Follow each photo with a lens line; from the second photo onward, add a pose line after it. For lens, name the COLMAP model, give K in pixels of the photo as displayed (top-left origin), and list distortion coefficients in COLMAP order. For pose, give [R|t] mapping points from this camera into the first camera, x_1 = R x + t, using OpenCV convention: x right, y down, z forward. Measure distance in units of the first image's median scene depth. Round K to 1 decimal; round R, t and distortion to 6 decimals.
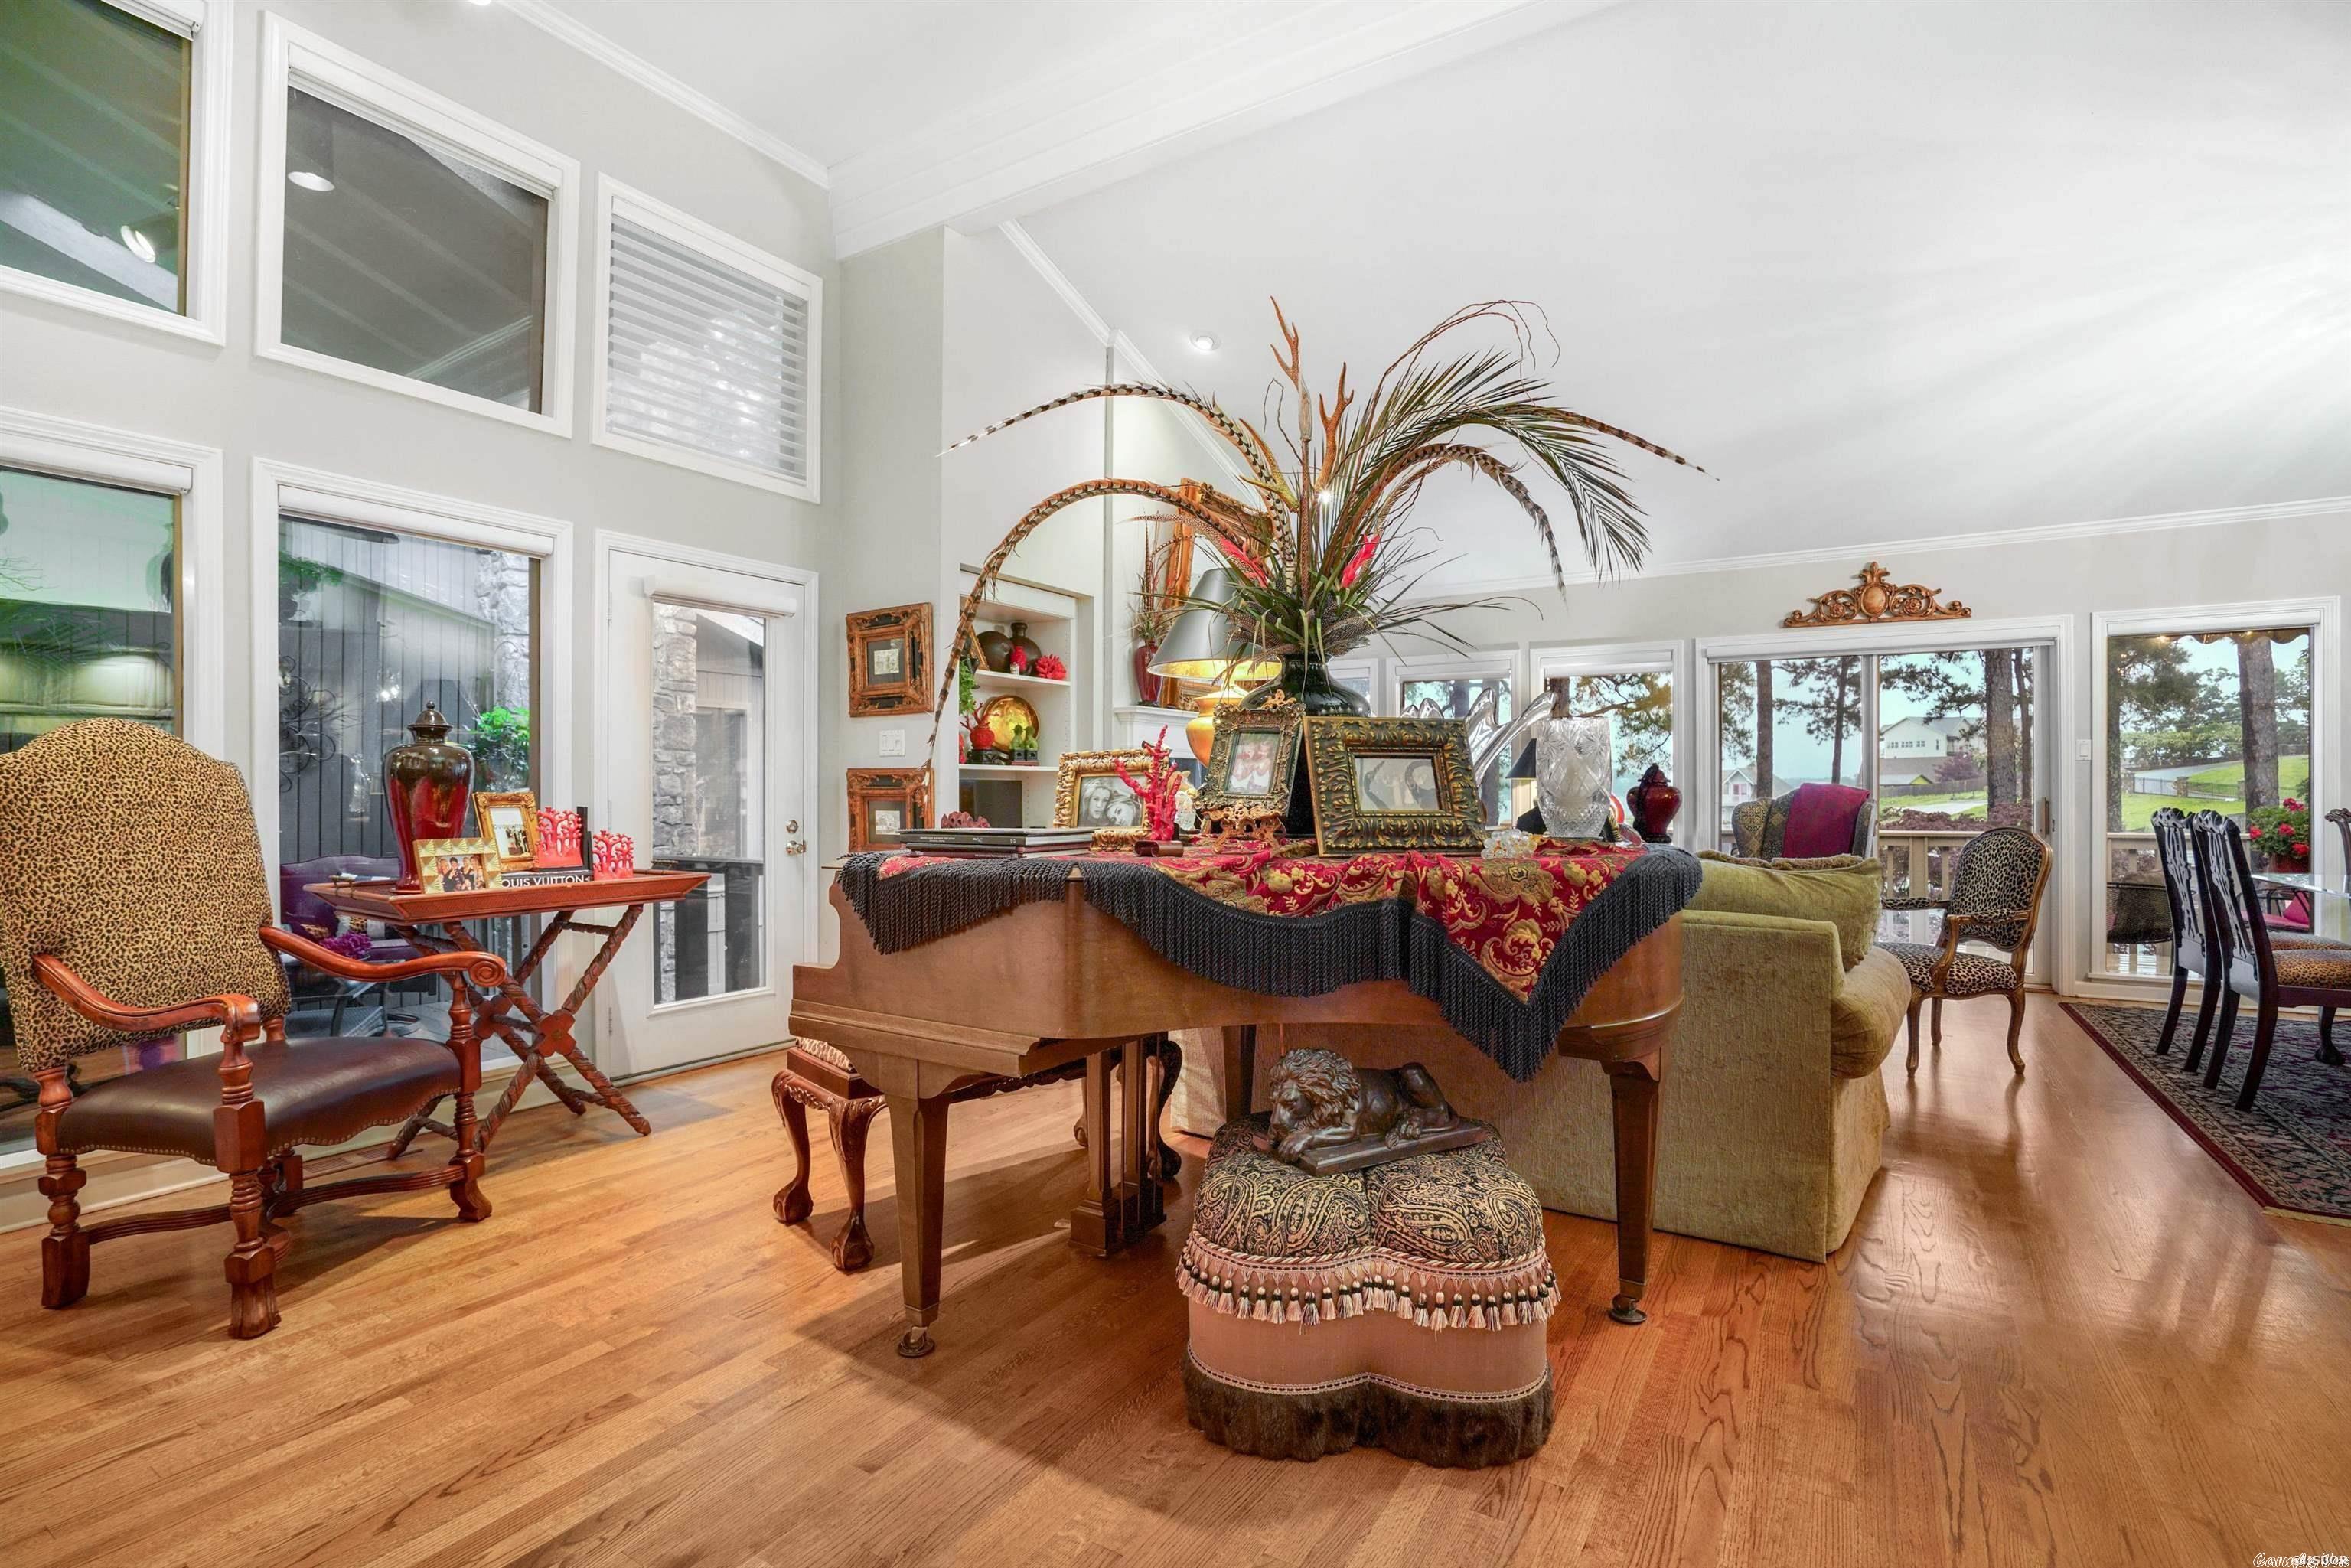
lens RADIAL K [[1096.0, 0, 1152.5], [0, 1096.0, 793.7], [0, 0, 1]] dist [-0.044483, 0.015483]
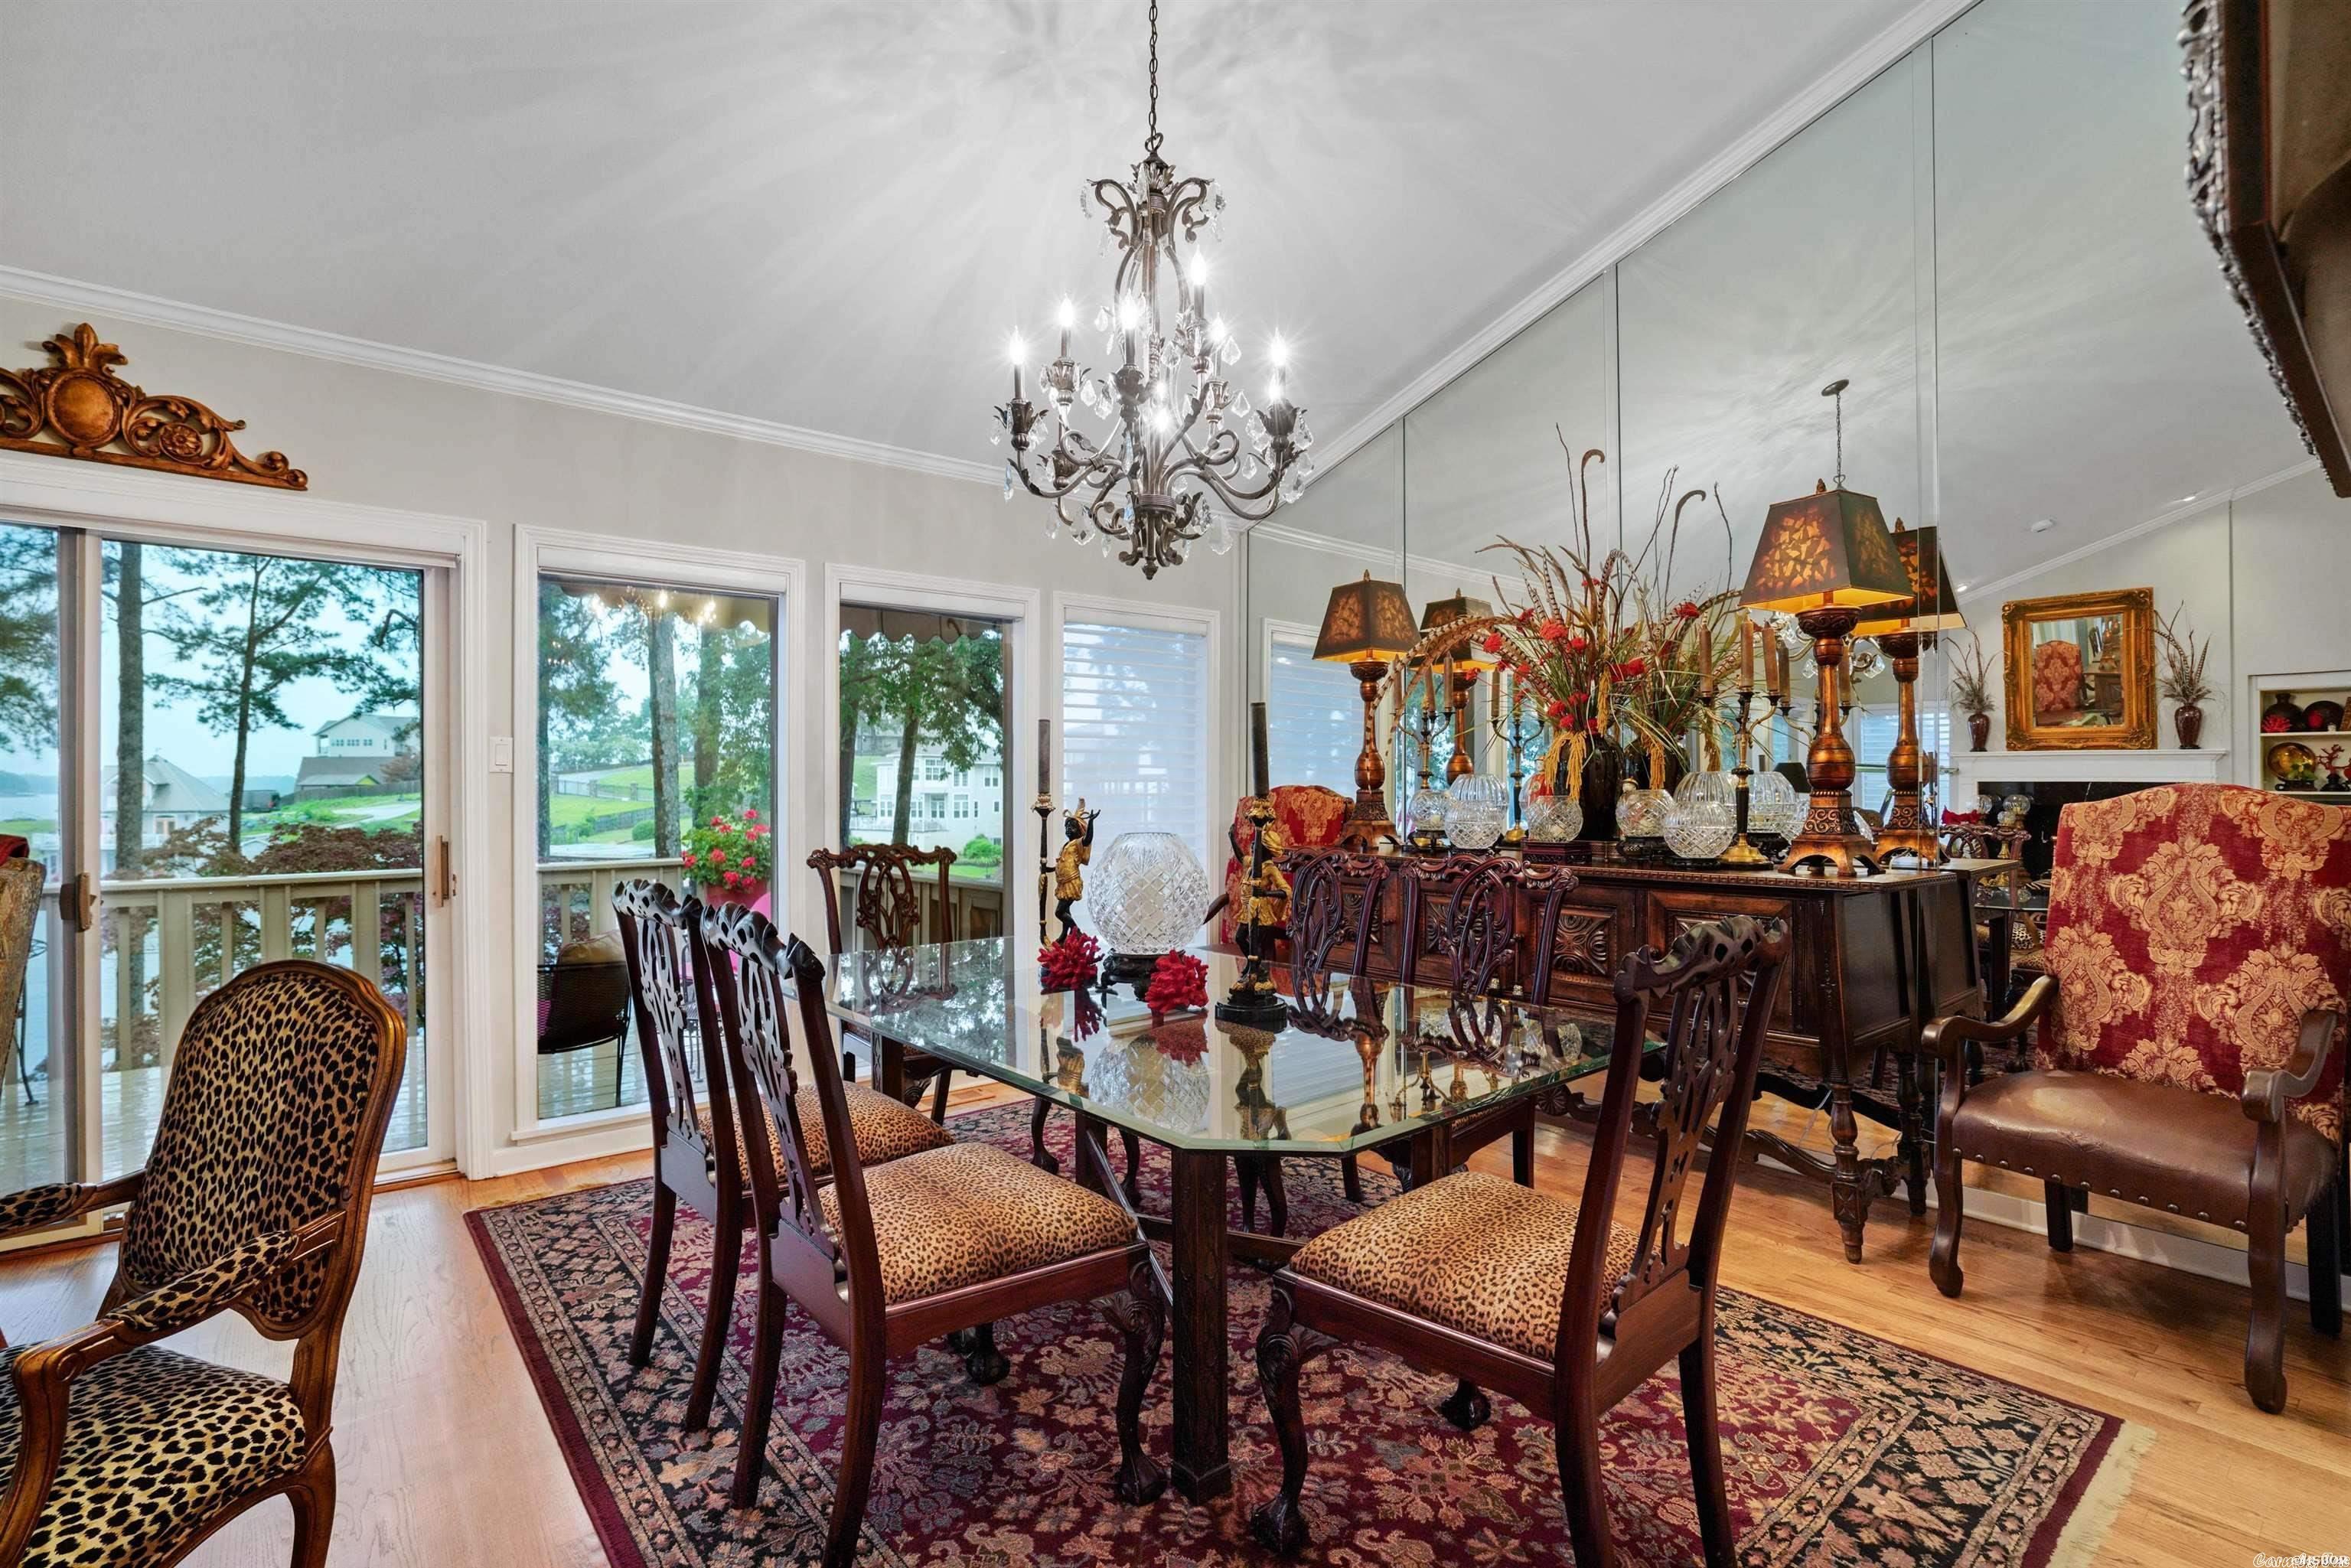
lens RADIAL K [[1096.0, 0, 1181.8], [0, 1096.0, 790.5], [0, 0, 1]] dist [-0.044483, 0.015483]
pose [[0.298927, 0.000107, 0.954276, 0.379832], [0.002655, 0.999996, -0.000944, -0.017567], [-0.954272, 0.002816, 0.298925, 0.424700]]
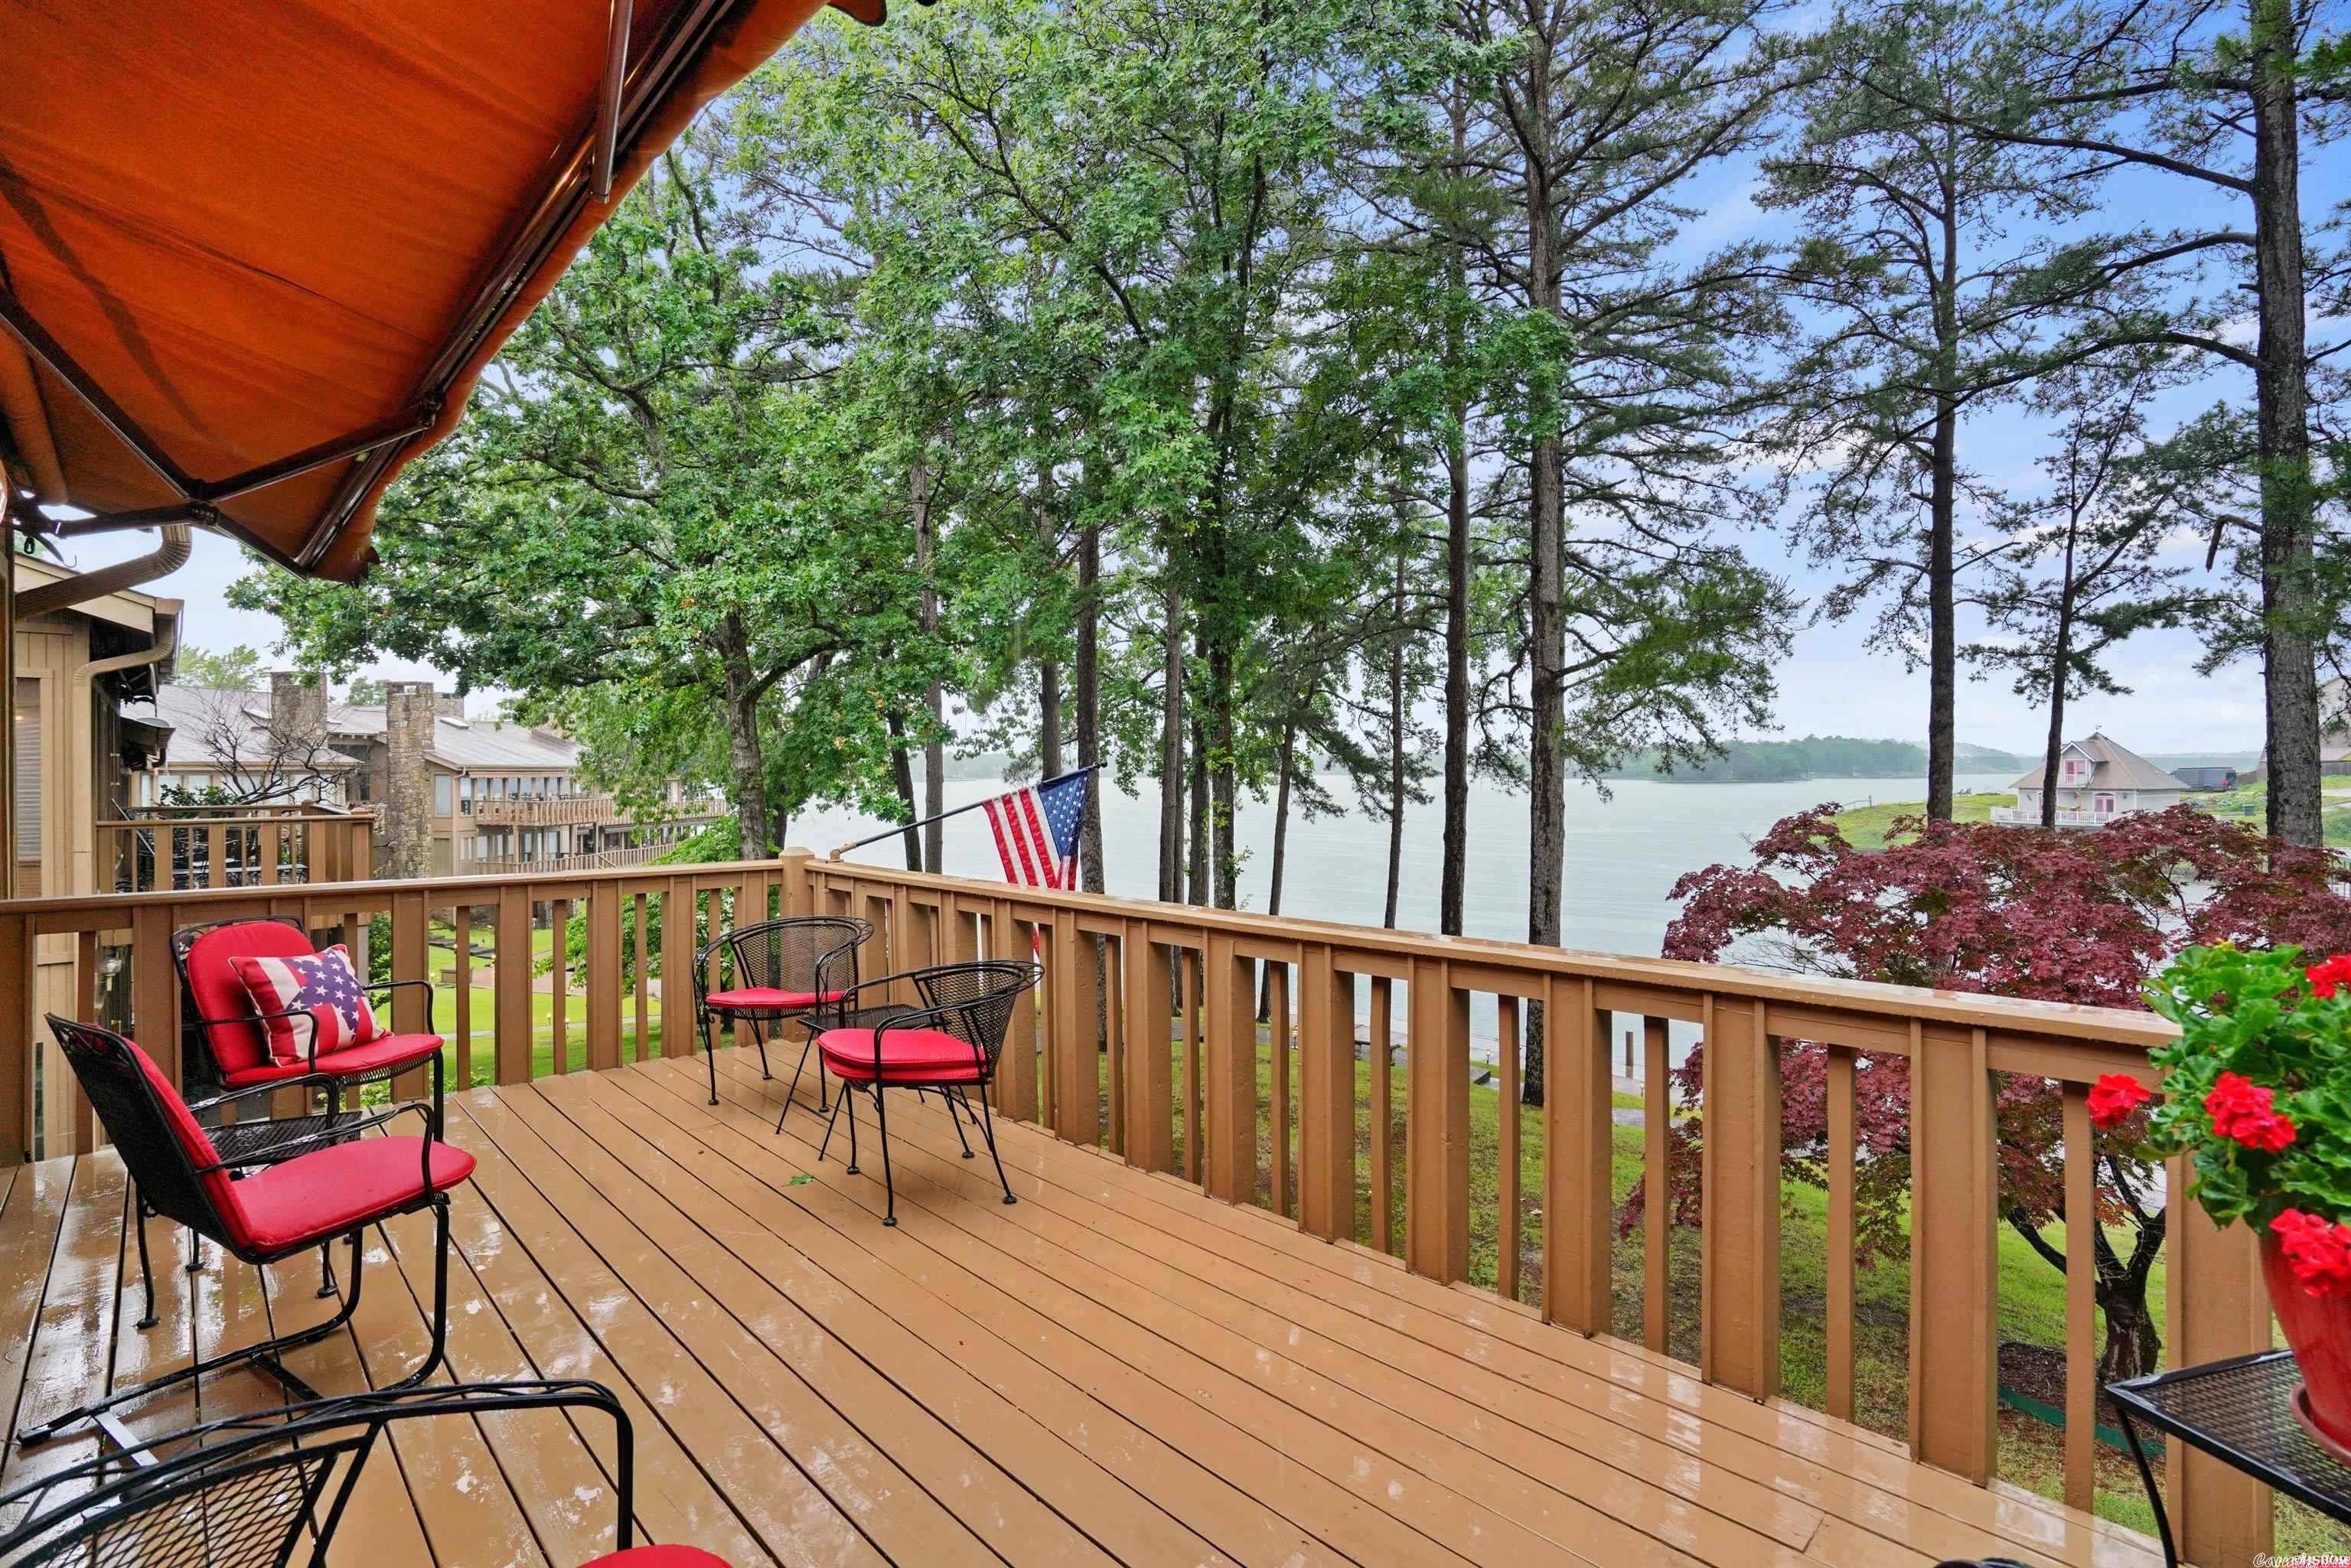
lens RADIAL K [[1096.0, 0, 1178.3], [0, 1096.0, 778.7], [0, 0, 1]] dist [-0.044483, 0.015483]
pose [[0.974654, -0.001918, -0.223709, 1.053900], [0.002984, 0.999986, 0.004427, -0.022387], [0.223697, -0.004982, 0.974646, 0.903093]]
